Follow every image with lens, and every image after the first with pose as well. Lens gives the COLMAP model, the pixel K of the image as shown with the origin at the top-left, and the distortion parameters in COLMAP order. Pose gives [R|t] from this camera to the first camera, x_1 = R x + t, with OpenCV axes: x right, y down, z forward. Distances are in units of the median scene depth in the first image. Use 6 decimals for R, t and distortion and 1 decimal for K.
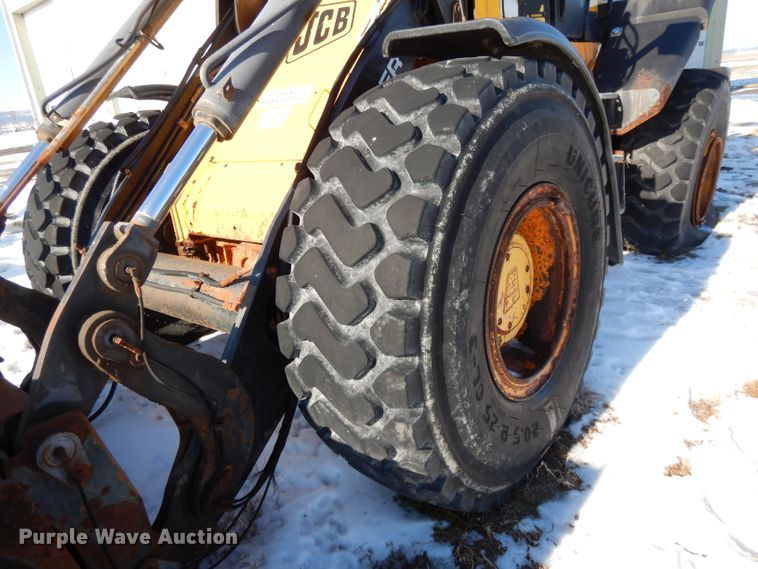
lens RADIAL K [[537.7, 0, 378.7], [0, 537.7, 284.0], [0, 0, 1]] dist [0.007759, -0.011503]
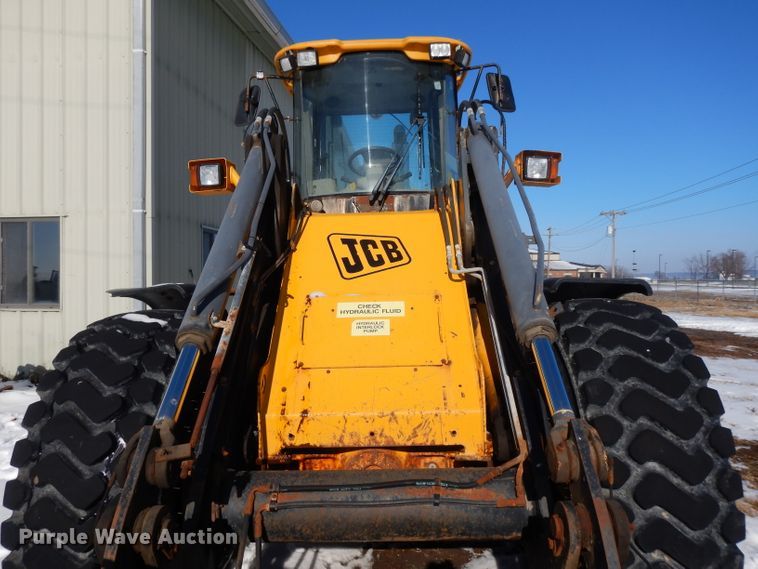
lens RADIAL K [[543.0, 0, 379.4], [0, 543.0, 281.7], [0, 0, 1]] dist [-0.002034, 0.006133]
pose [[0.782563, 0.091988, 0.615738, -1.505618], [0.143423, 0.935785, -0.322082, -0.071492], [-0.605826, 0.340360, 0.719117, 0.305844]]
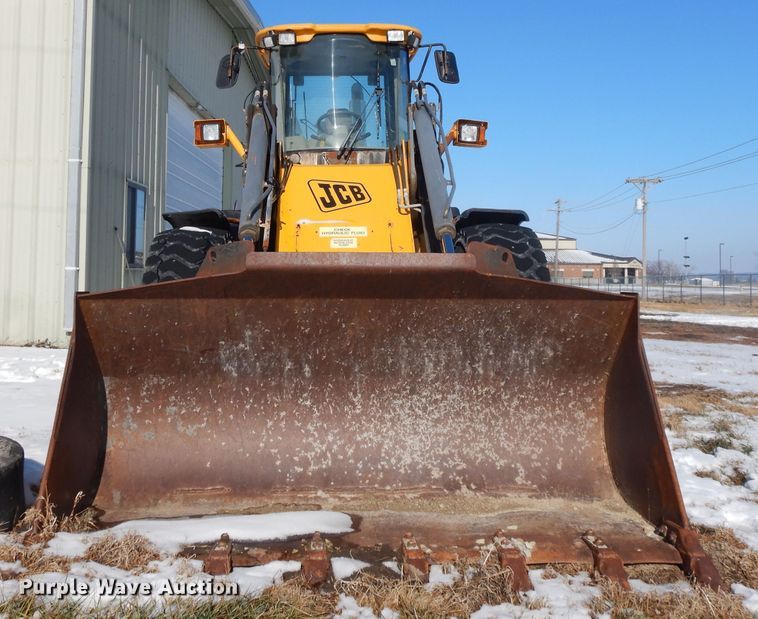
lens RADIAL K [[844.3, 0, 348.6], [0, 844.3, 240.1], [0, 0, 1]] dist [-0.009200, 0.000000]
pose [[0.748328, 0.135266, 0.649390, -3.099859], [0.145589, 0.921624, -0.359741, 0.988726], [-0.647154, 0.363749, 0.669984, -1.134946]]
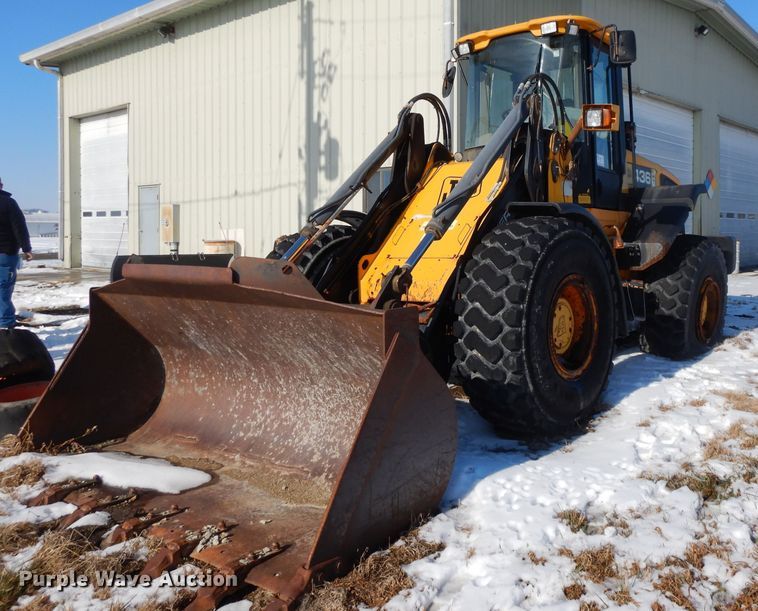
lens RADIAL K [[708.1, 0, 476.9], [0, 708.1, 239.1], [0, 0, 1]] dist [-0.003990, 0.000000]
pose [[0.993223, 0.094342, 0.067874, -0.356920], [-0.066411, 0.939979, -0.334707, 0.793775], [-0.095377, 0.327931, 0.939875, -2.017201]]
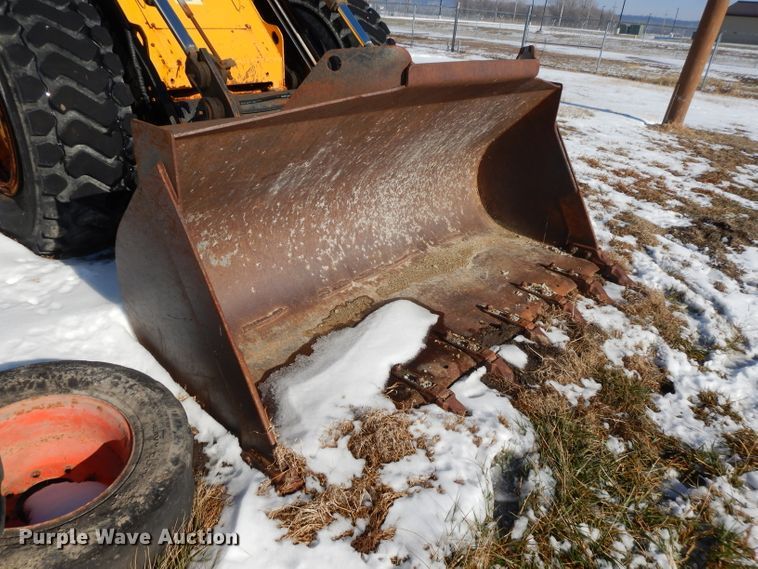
lens RADIAL K [[538.7, 0, 380.2], [0, 538.7, 286.9], [0, 0, 1]] dist [0.005331, -0.005092]
pose [[0.021612, -0.369293, 0.929062, -3.065700], [0.269365, 0.897065, 0.350309, 0.016989], [-0.962796, 0.242686, 0.118862, 0.934814]]
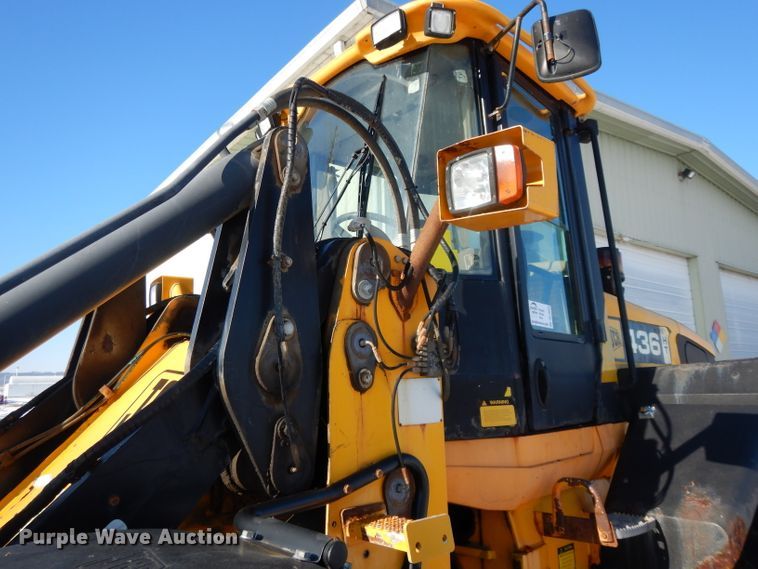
lens RADIAL K [[538.7, 0, 373.2], [0, 538.7, 280.2], [0, 0, 1]] dist [0.005331, -0.005092]
pose [[0.985469, 0.045130, -0.163748, 0.490966], [-0.120431, 0.865482, -0.486247, -0.577024], [0.119777, 0.498902, 0.858342, 0.663442]]
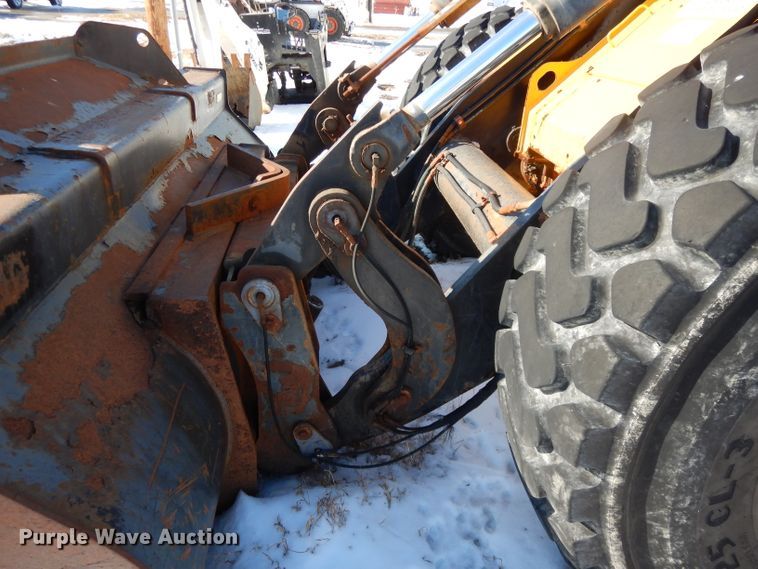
lens RADIAL K [[538.7, 0, 378.2], [0, 538.7, 284.1], [0, 0, 1]] dist [0.005331, -0.005092]
pose [[0.694127, 0.445343, -0.565560, 0.157987], [-0.354422, 0.895265, 0.269973, -0.078843], [0.626557, 0.013052, 0.779267, 0.264601]]
